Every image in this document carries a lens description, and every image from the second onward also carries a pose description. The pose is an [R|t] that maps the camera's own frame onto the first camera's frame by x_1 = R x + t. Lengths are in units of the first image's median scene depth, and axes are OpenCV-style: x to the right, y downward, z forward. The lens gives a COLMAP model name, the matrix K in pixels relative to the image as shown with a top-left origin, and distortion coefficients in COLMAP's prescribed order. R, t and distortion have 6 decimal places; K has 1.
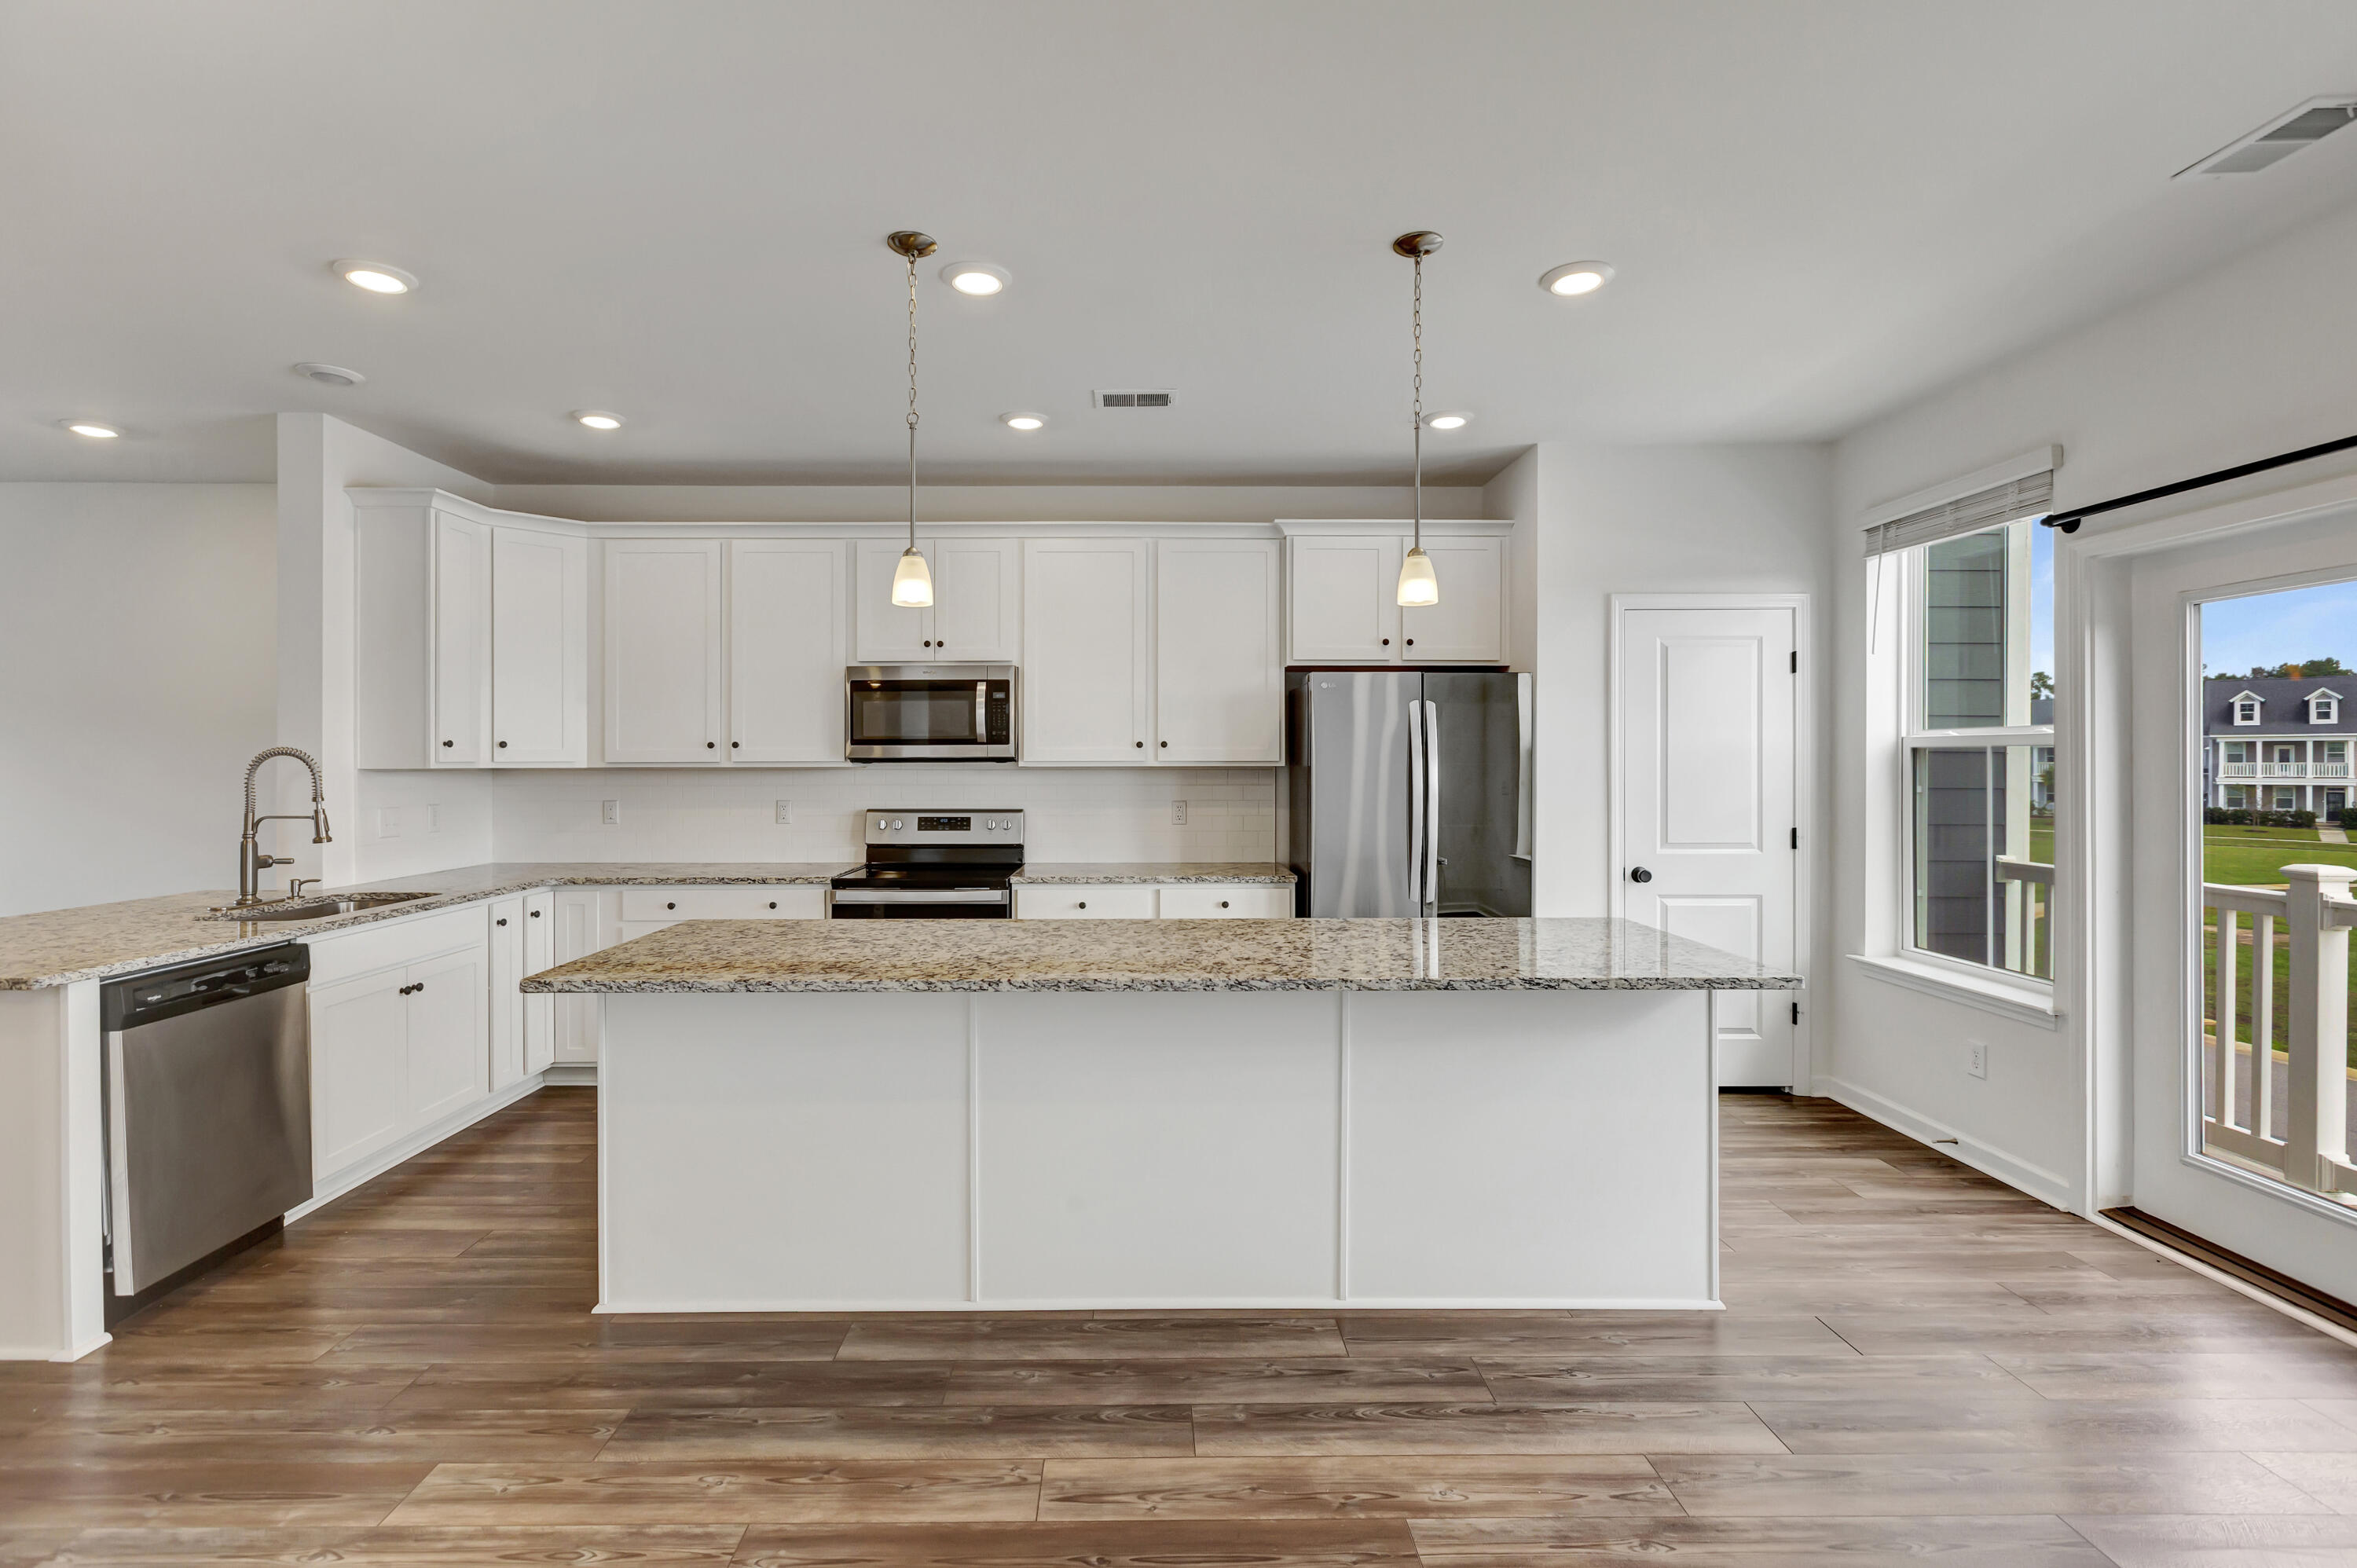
lens RADIAL K [[1102.3, 0, 1163.4], [0, 1102.3, 764.1], [0, 0, 1]] dist [0.011892, -0.003024]
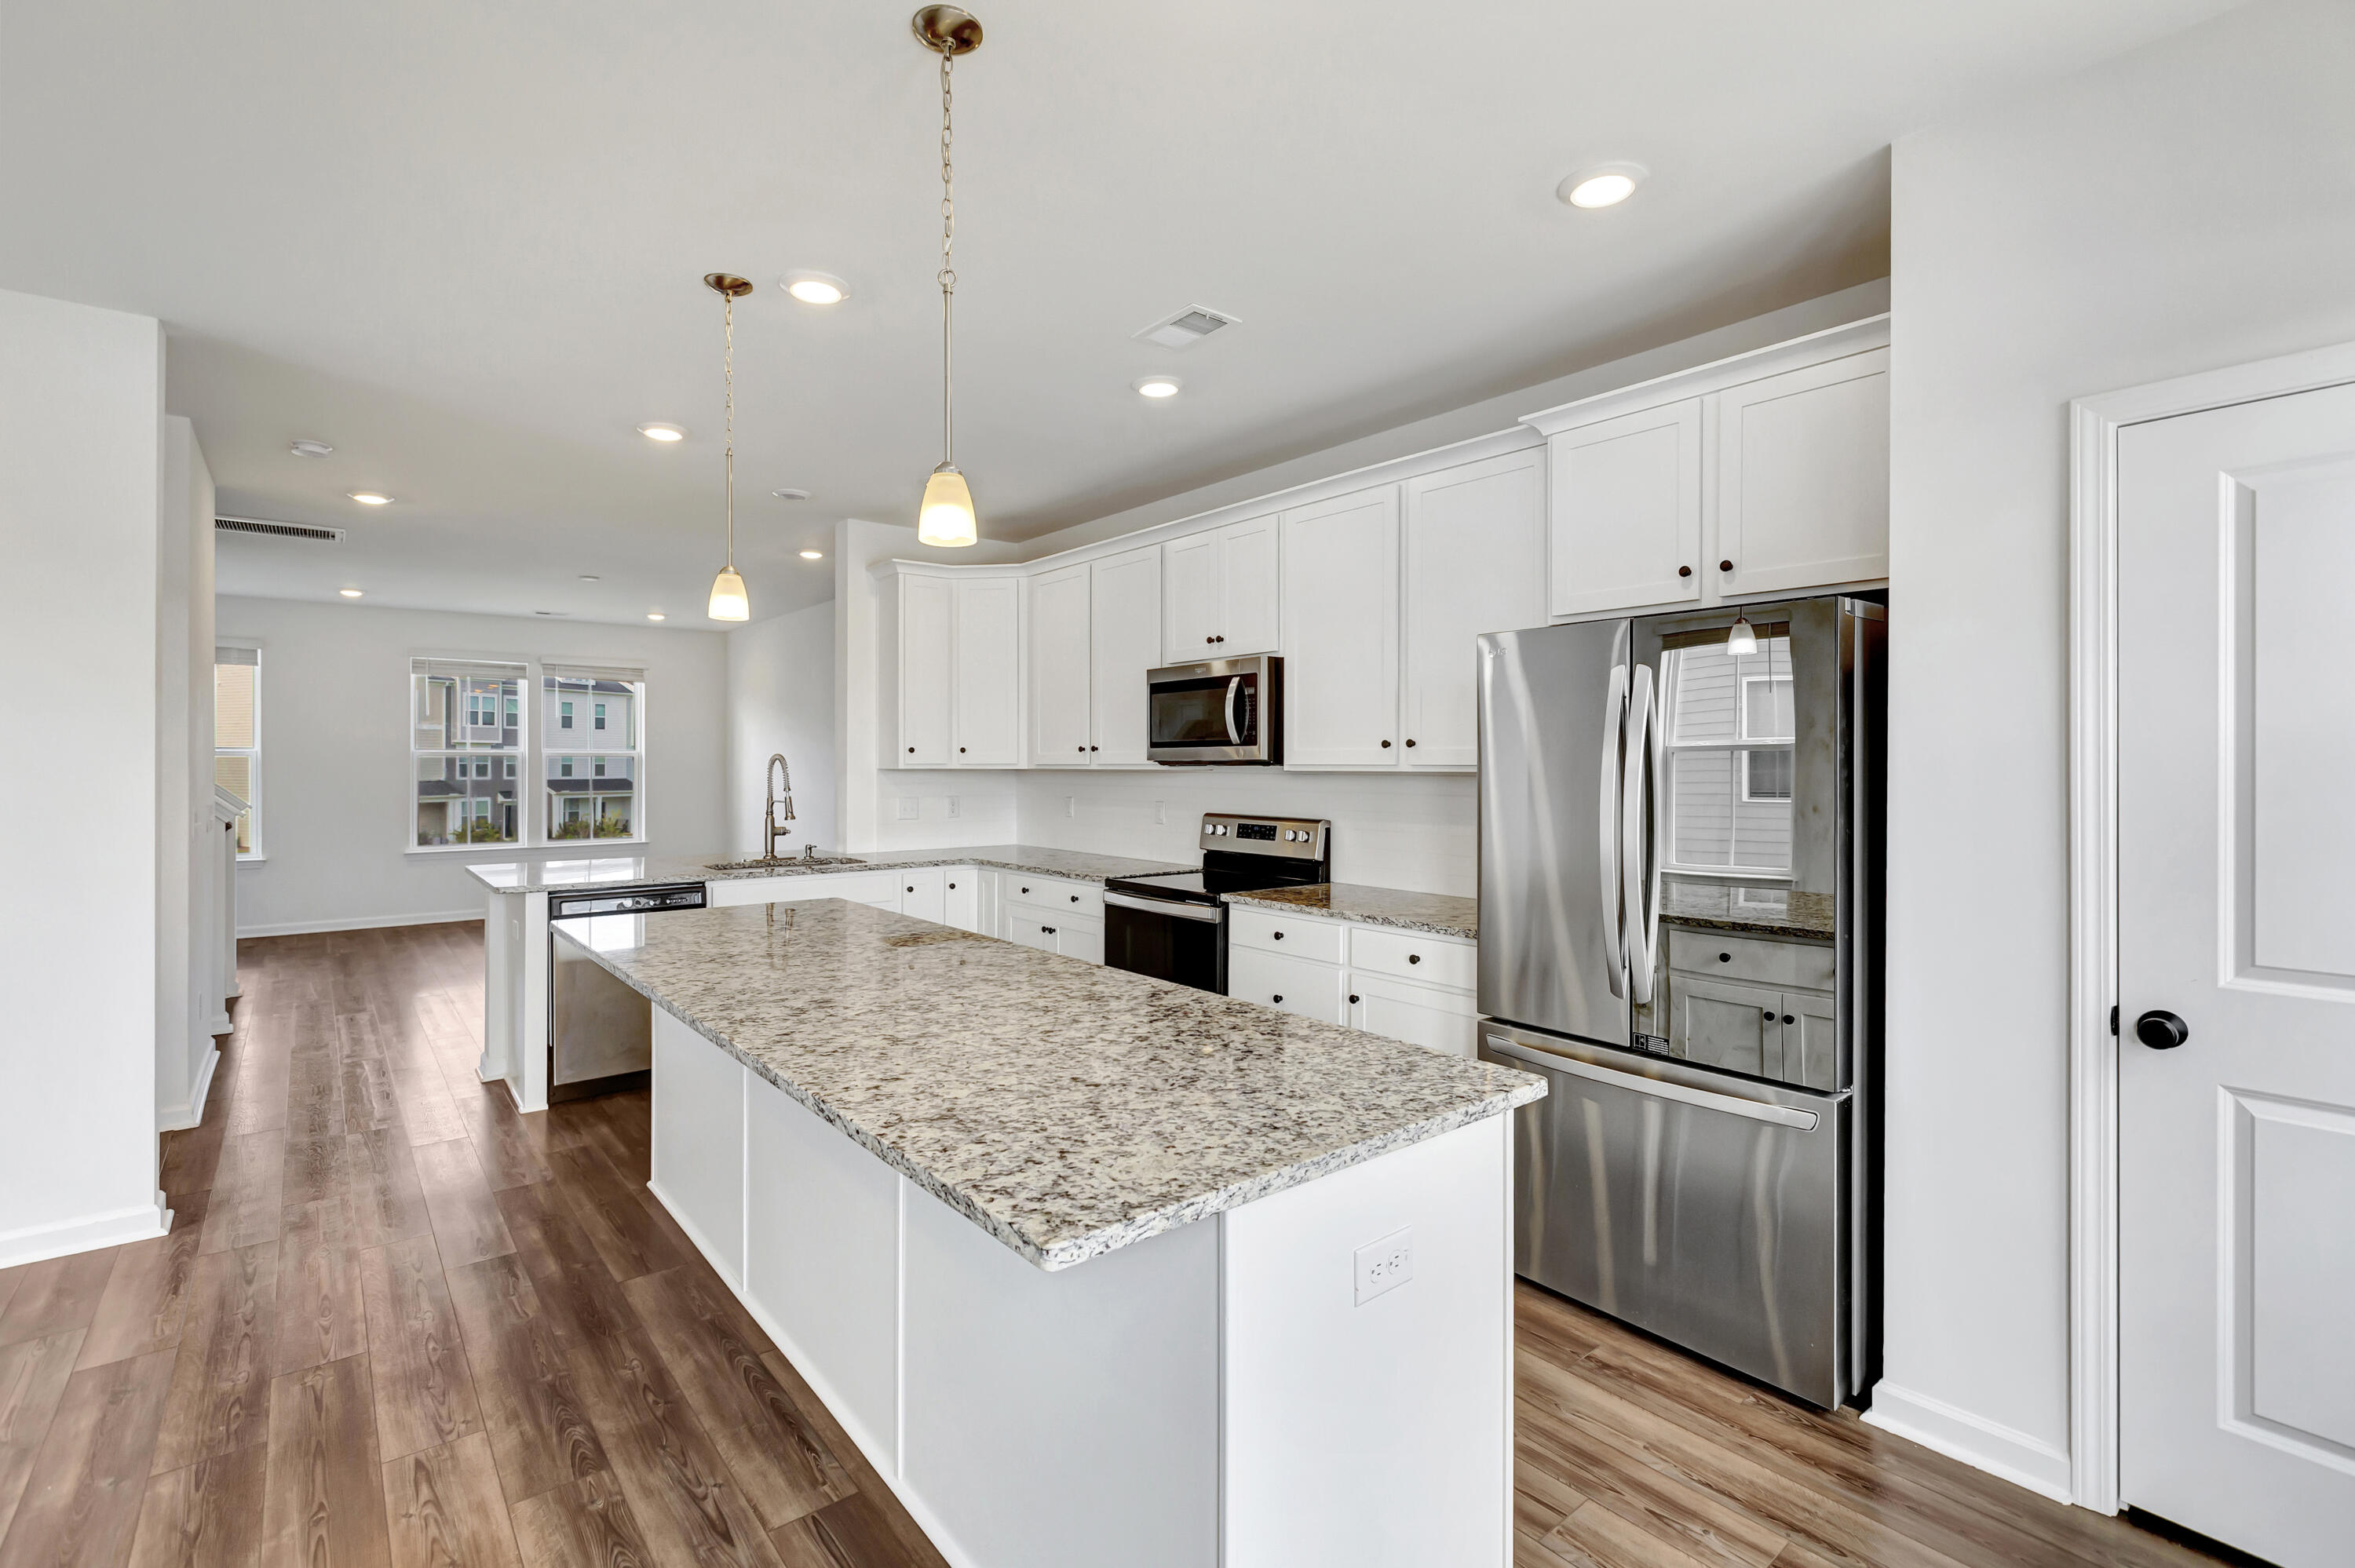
lens RADIAL K [[1101.3, 0, 1175.0], [0, 1101.3, 755.1], [0, 0, 1]] dist [0.011892, -0.003024]
pose [[0.602501, -0.004151, -0.798108, 0.546682], [-0.004566, 0.999952, -0.008648, -0.002110], [0.798105, 0.008855, 0.602453, 0.428766]]
